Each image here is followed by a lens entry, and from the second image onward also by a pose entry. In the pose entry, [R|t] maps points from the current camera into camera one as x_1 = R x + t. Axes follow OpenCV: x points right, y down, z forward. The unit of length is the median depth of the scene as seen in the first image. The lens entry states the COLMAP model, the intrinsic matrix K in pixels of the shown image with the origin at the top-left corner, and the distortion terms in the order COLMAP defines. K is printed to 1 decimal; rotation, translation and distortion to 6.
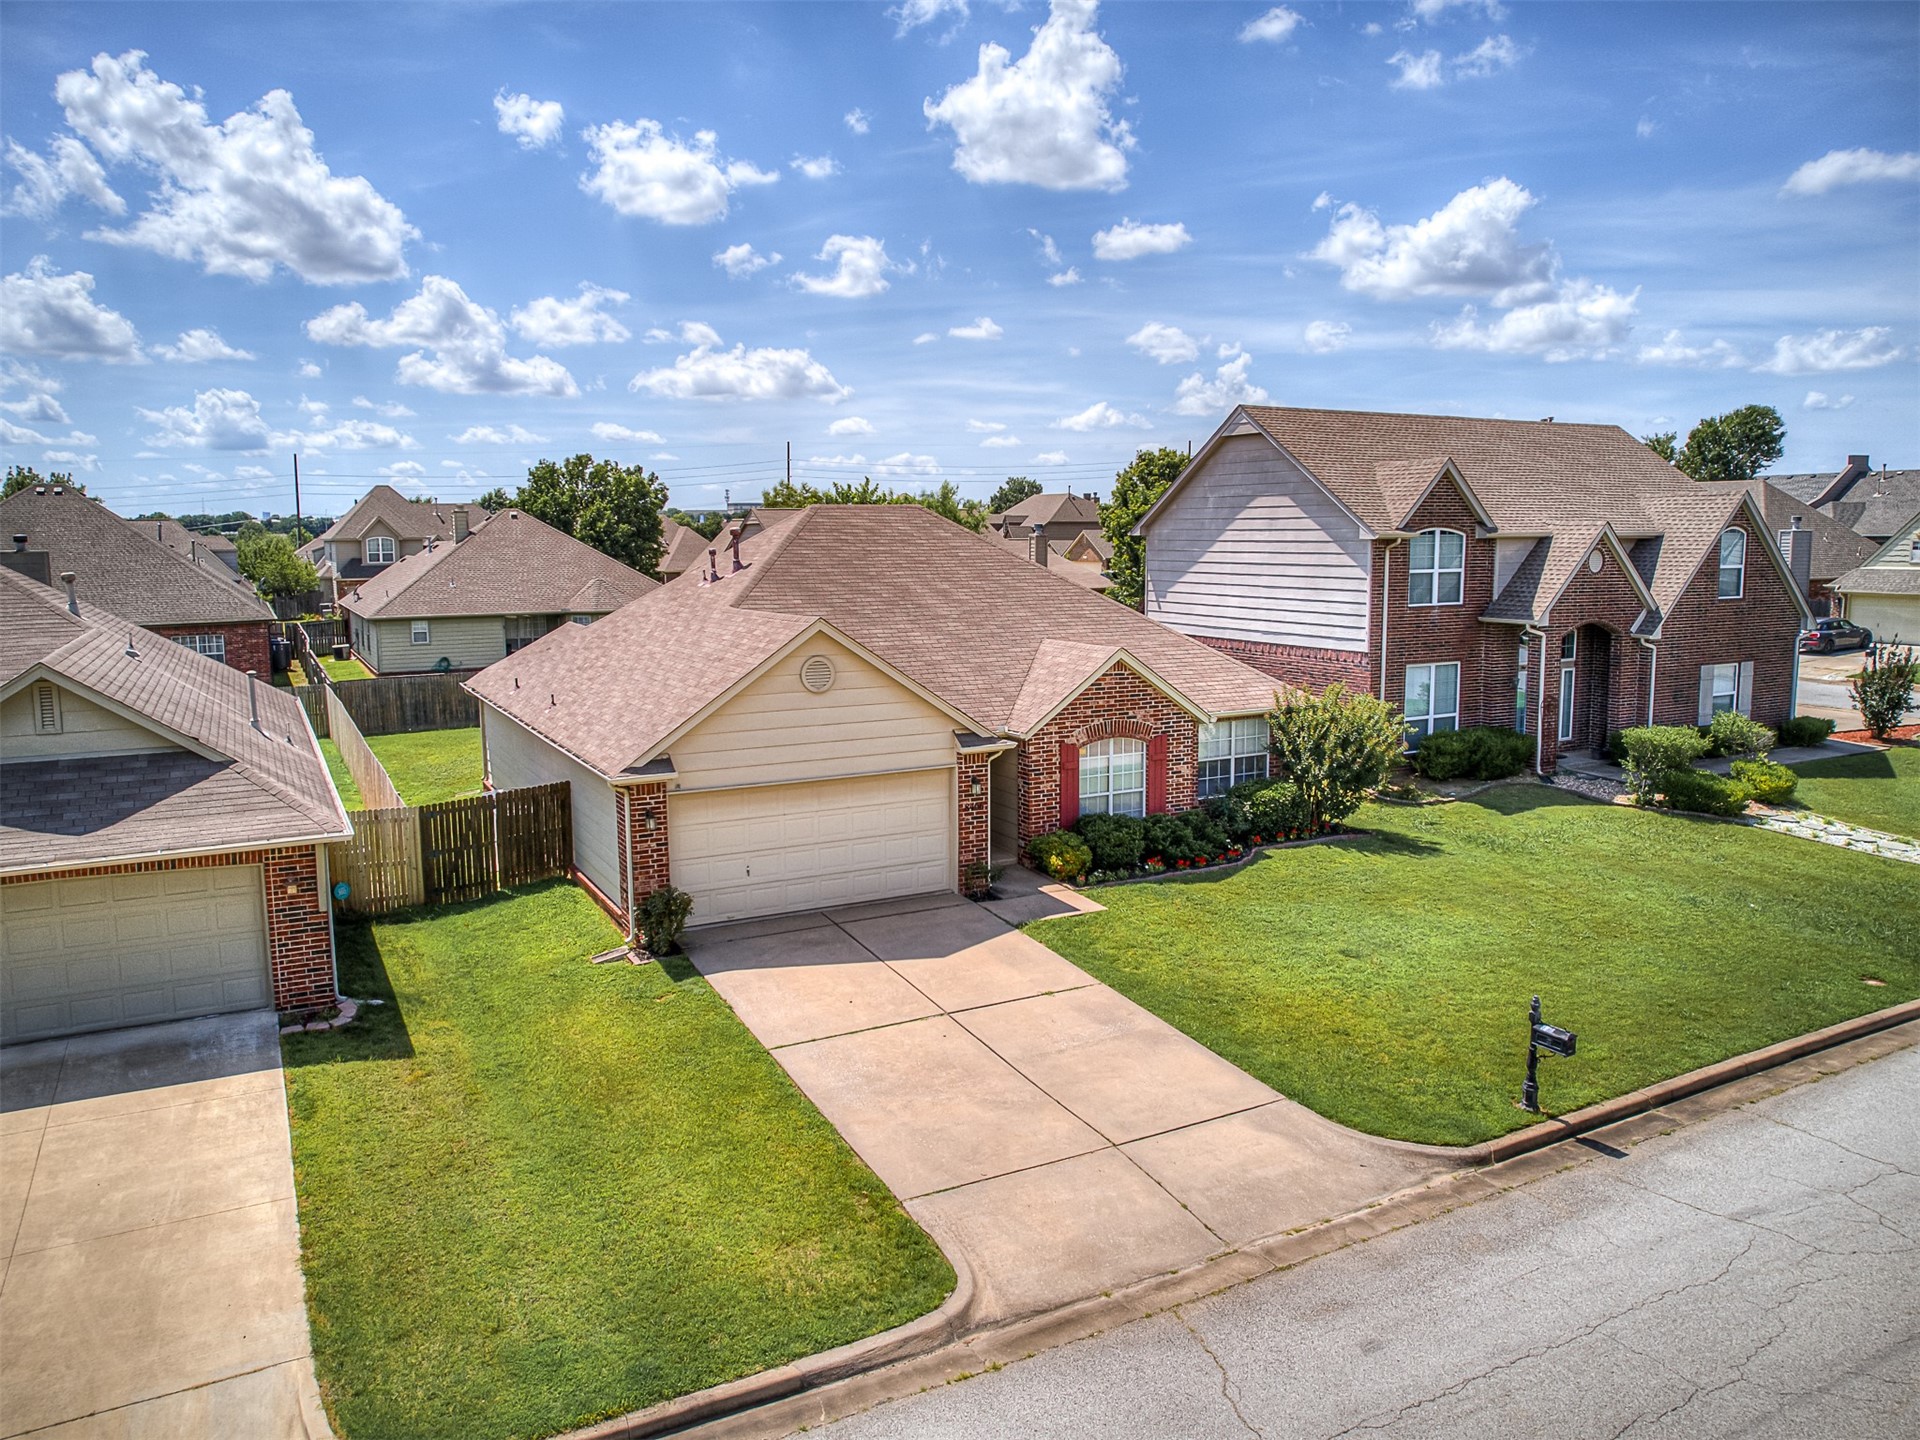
lens RADIAL K [[1381.0, 0, 955.9], [0, 1381.0, 733.4], [0, 0, 1]] dist [-0.070045, 0.055424]
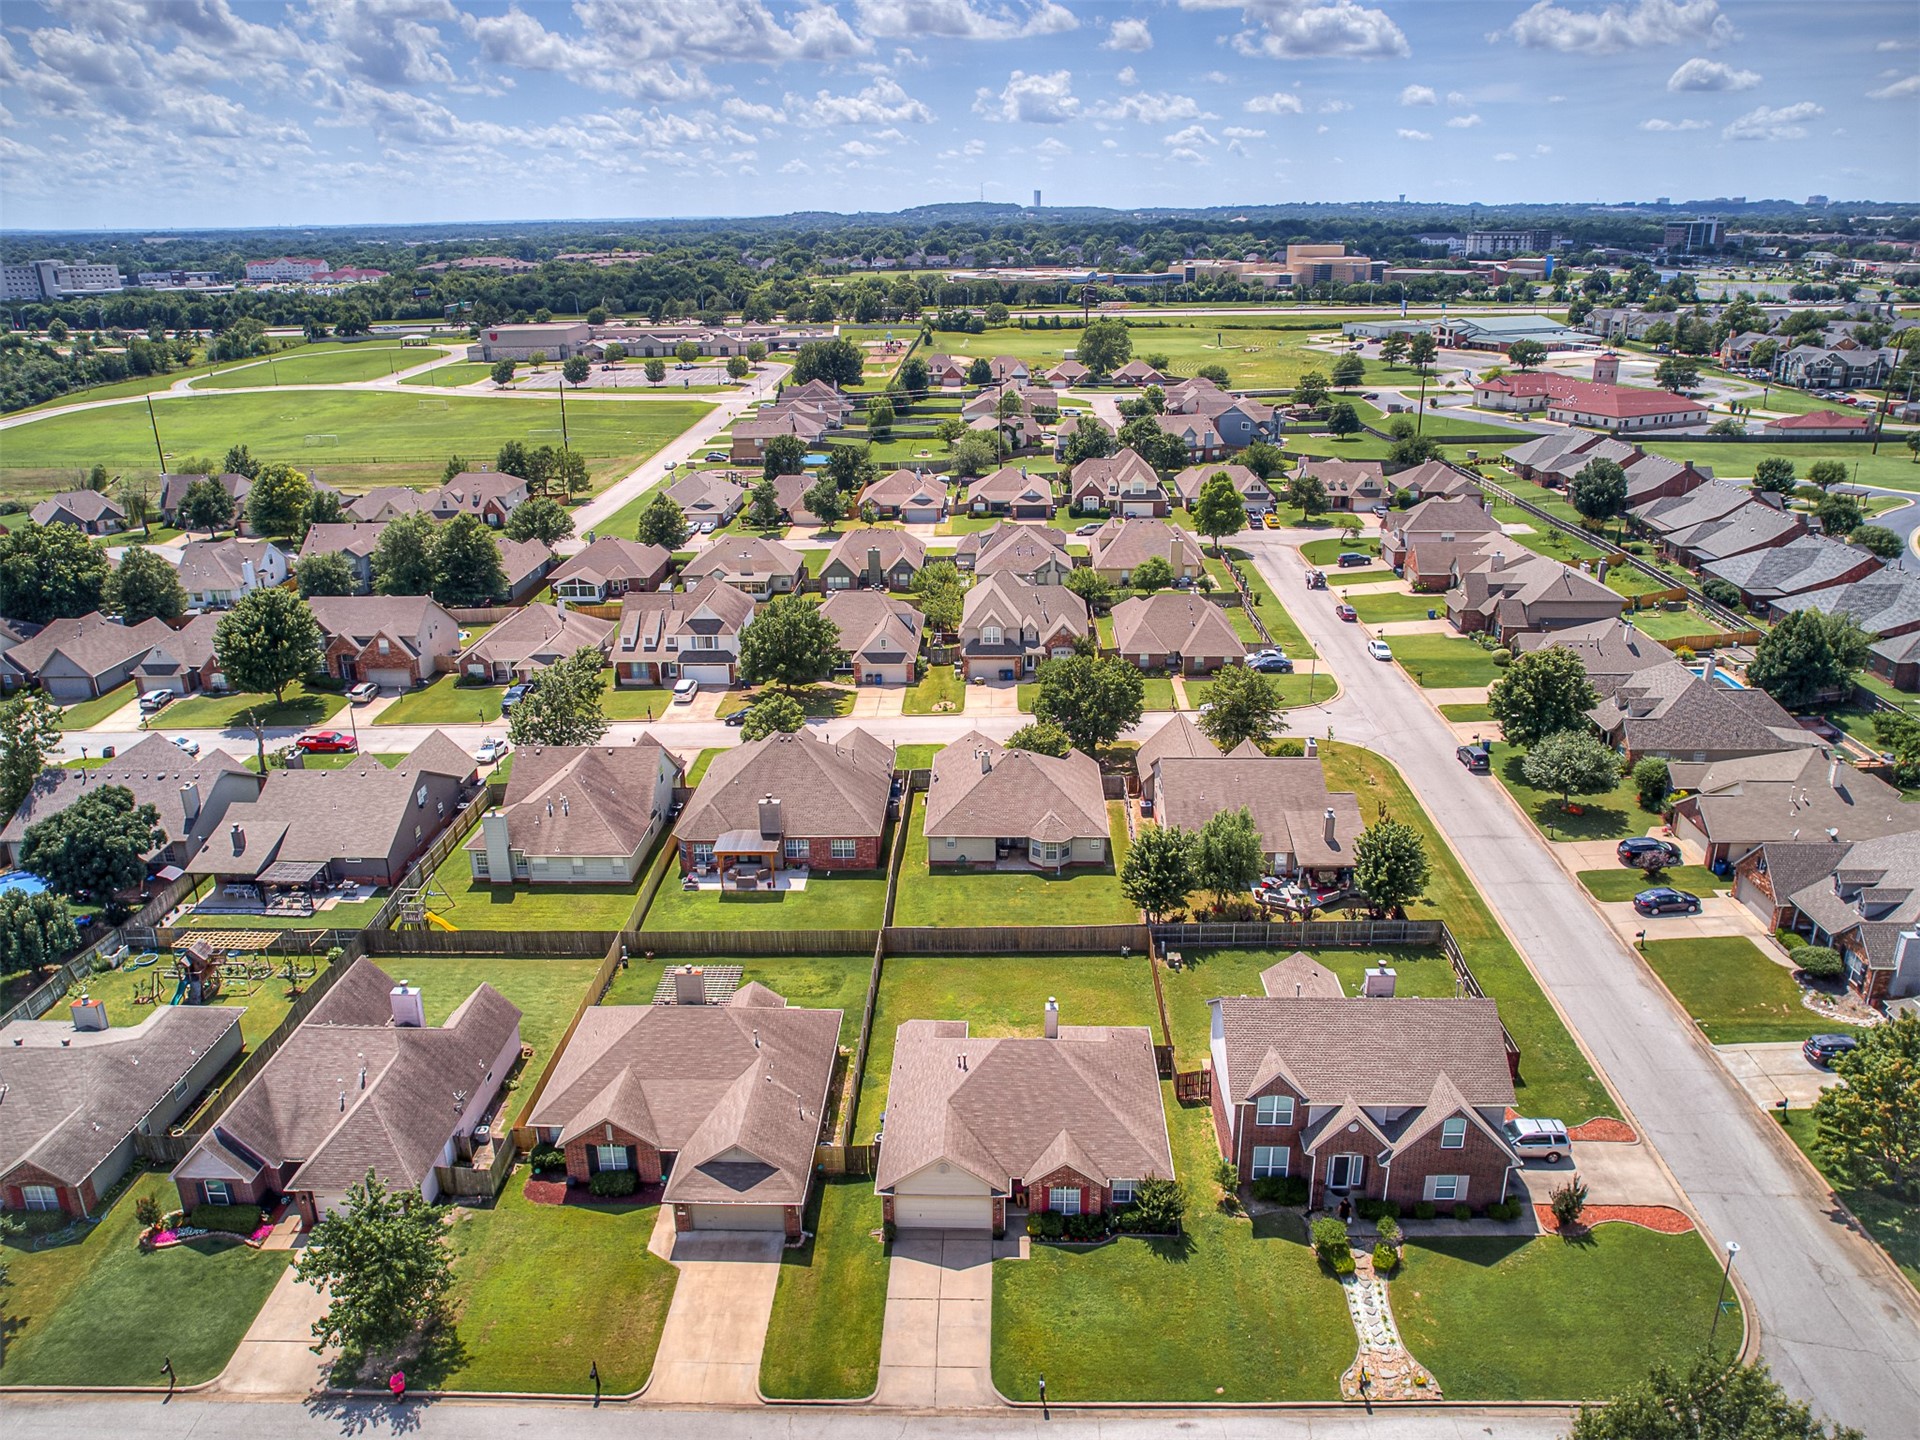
lens RADIAL K [[1381.0, 0, 958.4], [0, 1381.0, 722.2], [0, 0, 1]] dist [-0.070045, 0.055424]
pose [[0.867905, 0.172883, -0.465674, 1.214265], [-0.068071, 0.970029, 0.233259, -1.767248], [0.492044, -0.170747, 0.853662, -1.488213]]
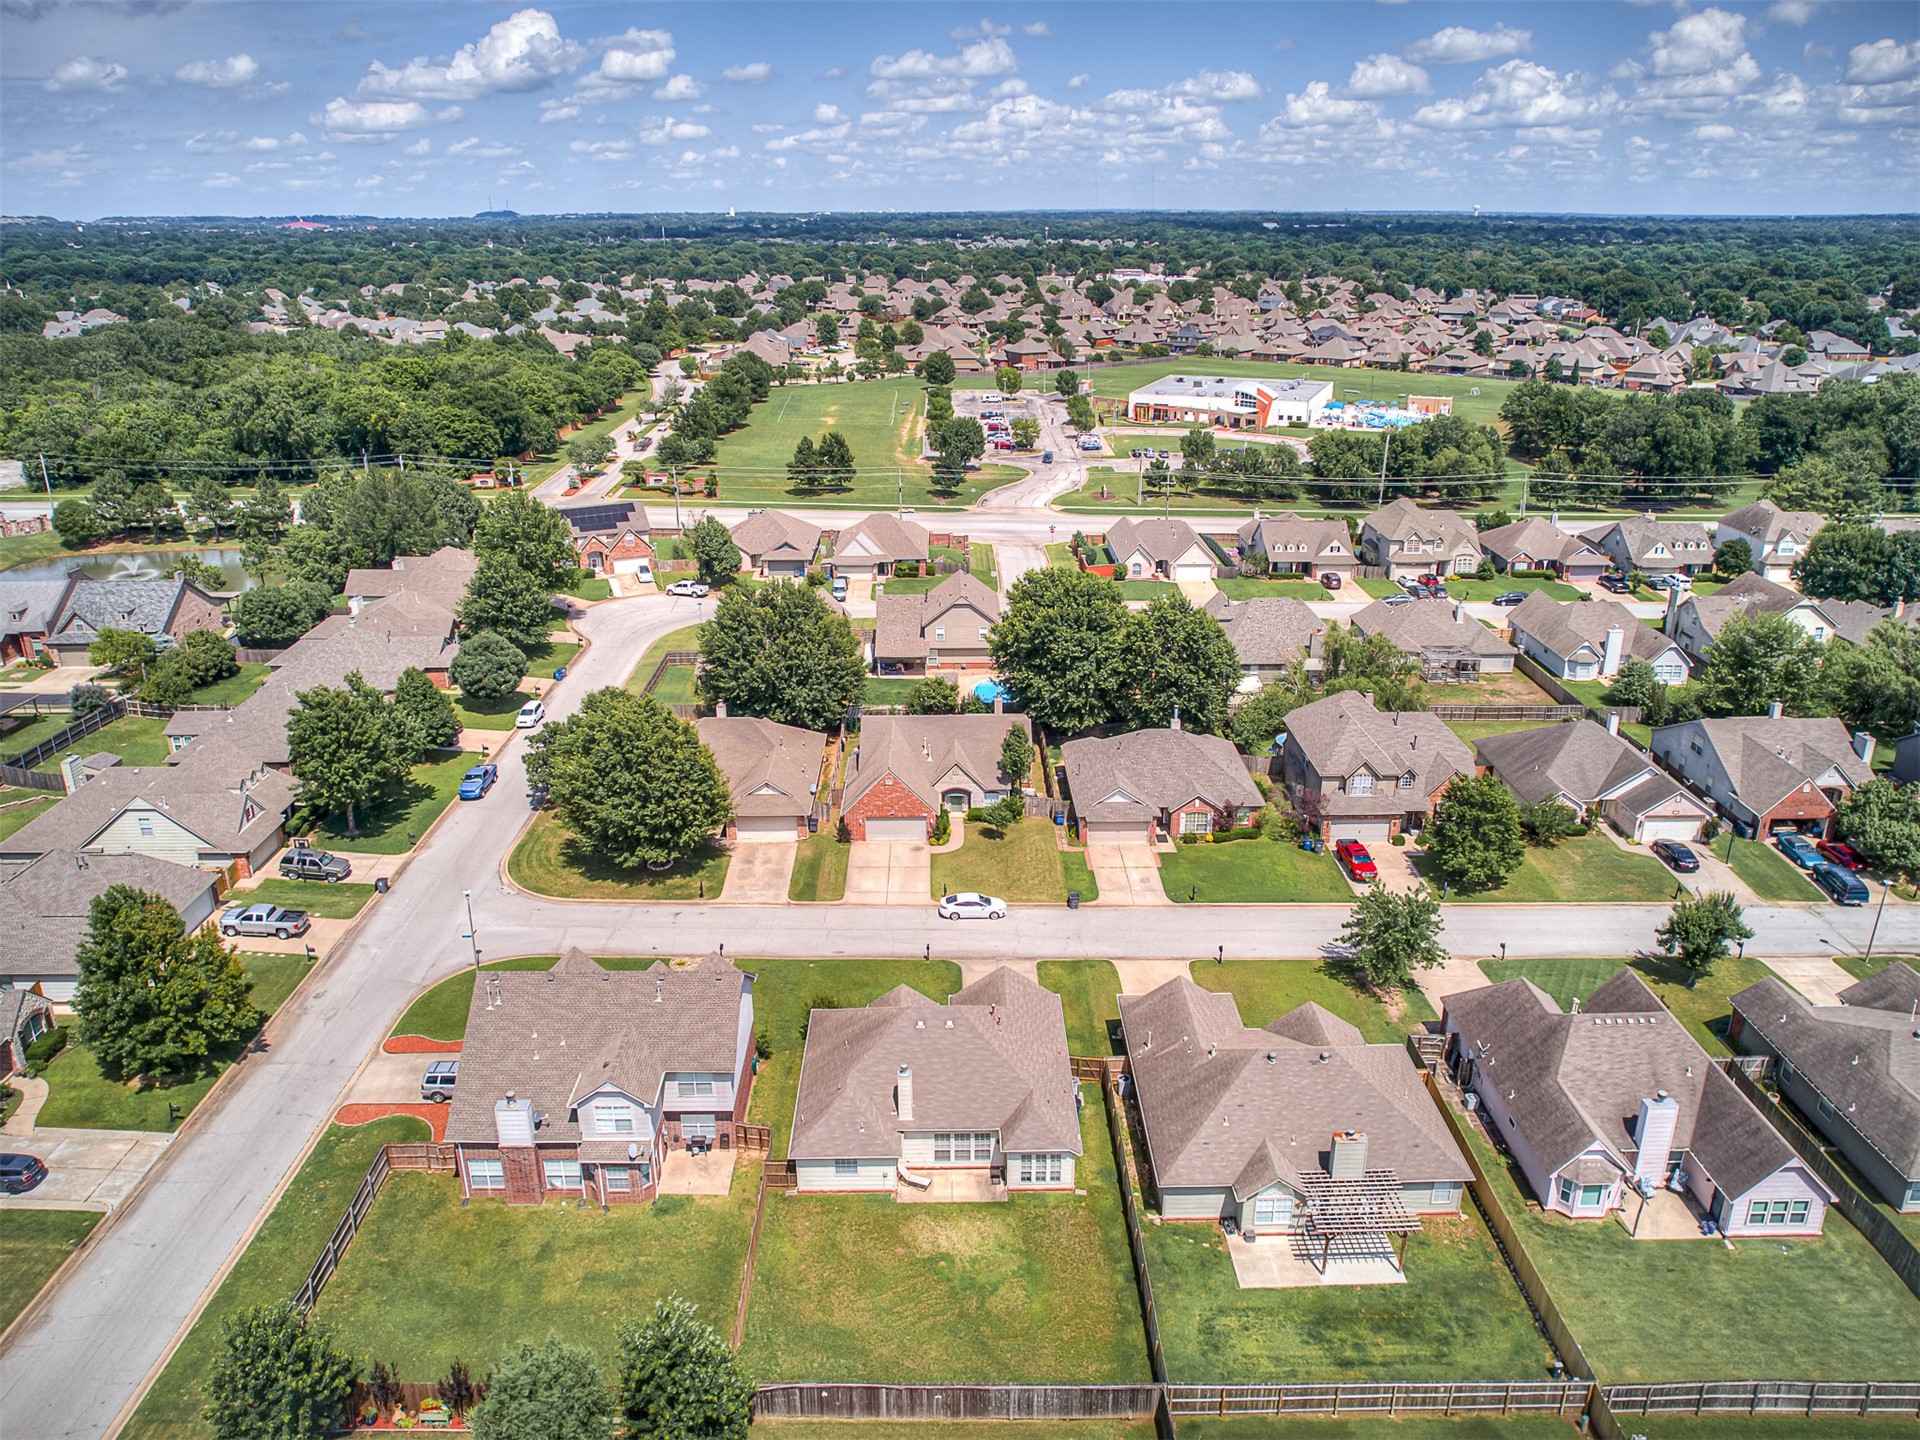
lens RADIAL K [[1381.0, 0, 956.2], [0, 1381.0, 717.6], [0, 0, 1]] dist [-0.070045, 0.055424]
pose [[-0.889205, -0.147048, 0.433233, -1.536610], [0.079374, 0.882996, 0.462621, -2.476446], [-0.450570, 0.445752, -0.773493, 3.702178]]
